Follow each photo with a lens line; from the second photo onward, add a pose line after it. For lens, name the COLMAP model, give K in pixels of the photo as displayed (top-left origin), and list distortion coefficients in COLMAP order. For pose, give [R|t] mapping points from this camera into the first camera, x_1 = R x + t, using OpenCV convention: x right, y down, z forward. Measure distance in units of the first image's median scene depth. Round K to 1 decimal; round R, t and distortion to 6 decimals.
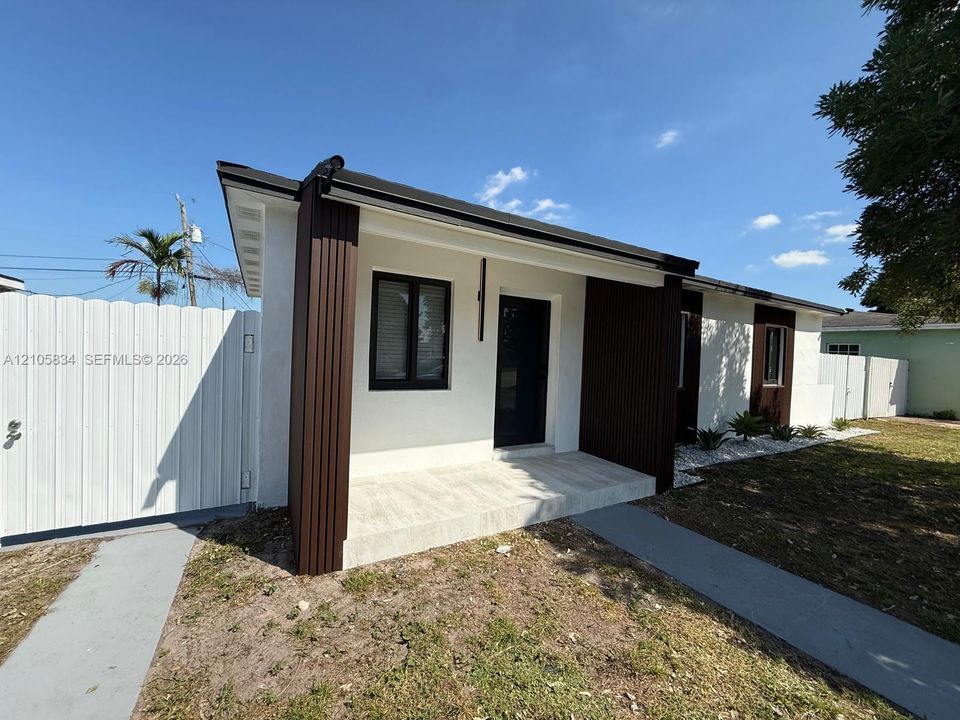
lens RADIAL K [[381.0, 0, 484.8], [0, 381.0, 365.4], [0, 0, 1]] dist [-0.000100, 0.000209]
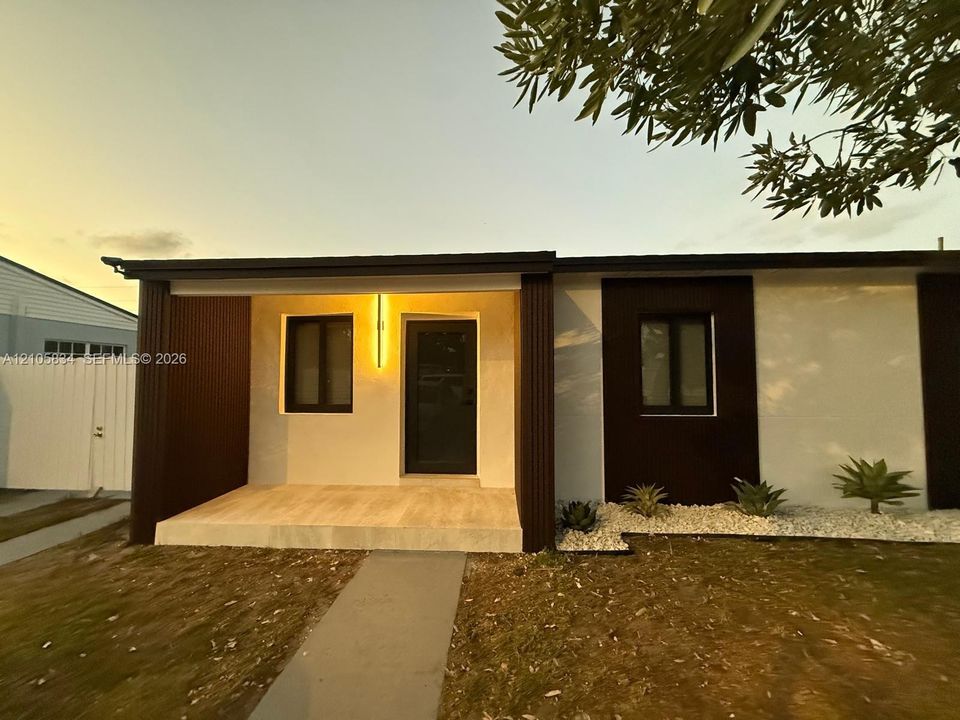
lens RADIAL K [[381.0, 0, 480.6], [0, 381.0, 360.2], [0, 0, 1]] dist [-0.000100, 0.000209]
pose [[0.835773, -0.071381, -0.544415, 0.510863], [0.016409, 0.994318, -0.105180, 0.019571], [0.548829, 0.078974, 0.832196, 0.174162]]
